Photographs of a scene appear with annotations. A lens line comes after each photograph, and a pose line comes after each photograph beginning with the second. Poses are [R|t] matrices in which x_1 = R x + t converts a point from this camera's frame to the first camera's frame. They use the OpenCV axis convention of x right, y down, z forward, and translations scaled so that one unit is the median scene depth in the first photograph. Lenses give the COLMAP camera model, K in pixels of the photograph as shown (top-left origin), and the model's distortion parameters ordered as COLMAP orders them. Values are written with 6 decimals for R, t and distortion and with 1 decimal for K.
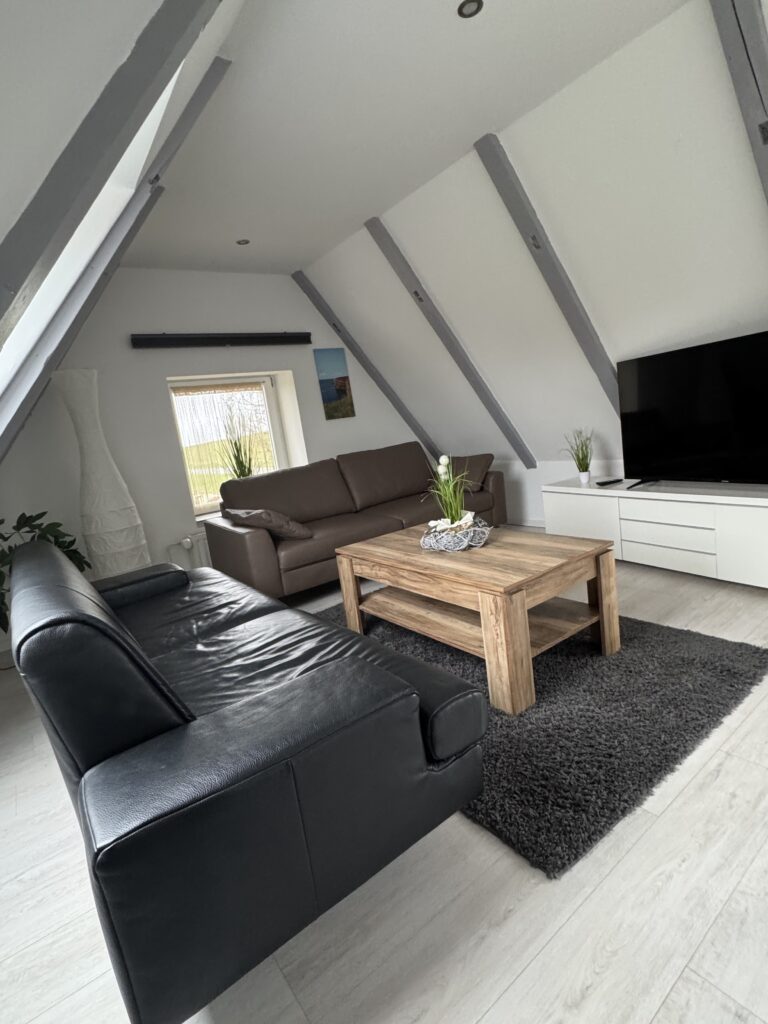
lens RADIAL K [[506.5, 0, 384.6], [0, 506.5, 507.7], [0, 0, 1]] dist [-0.007035, -0.000748]
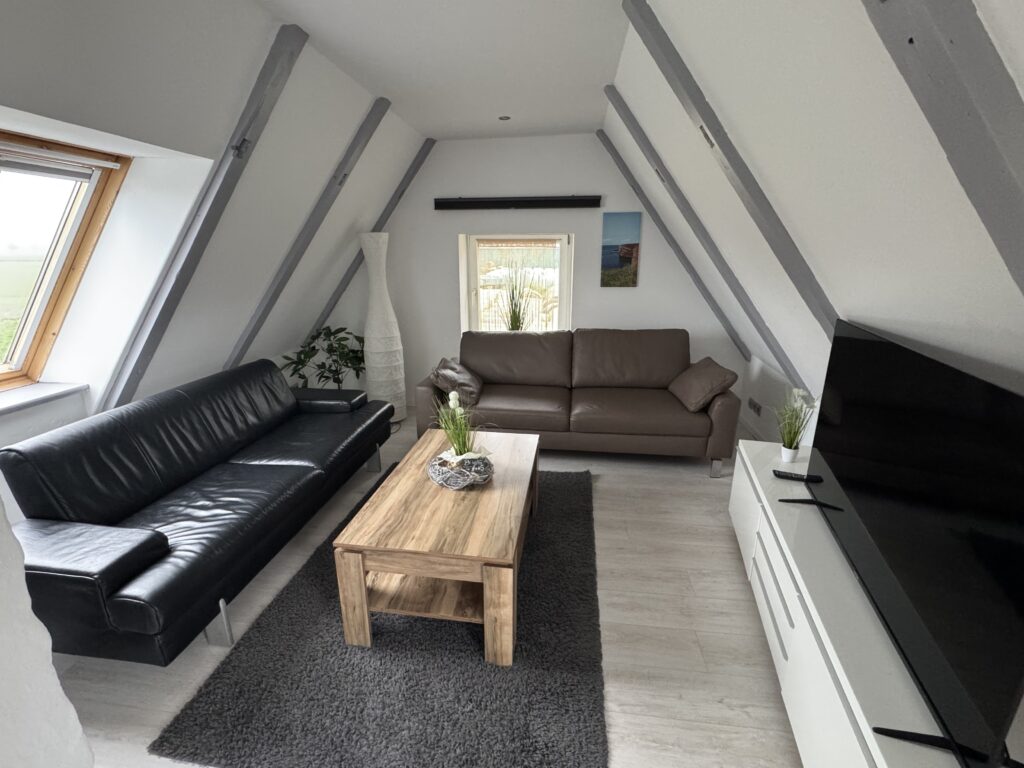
lens RADIAL K [[459.2, 0, 510.5], [0, 459.2, 383.5], [0, 0, 1]] dist [-0.002359, -0.000287]
pose [[0.715336, 0.323924, -0.619168, 0.388071], [-0.206864, 0.944516, 0.255139, -0.191806], [0.667460, -0.054426, 0.742654, 0.205036]]
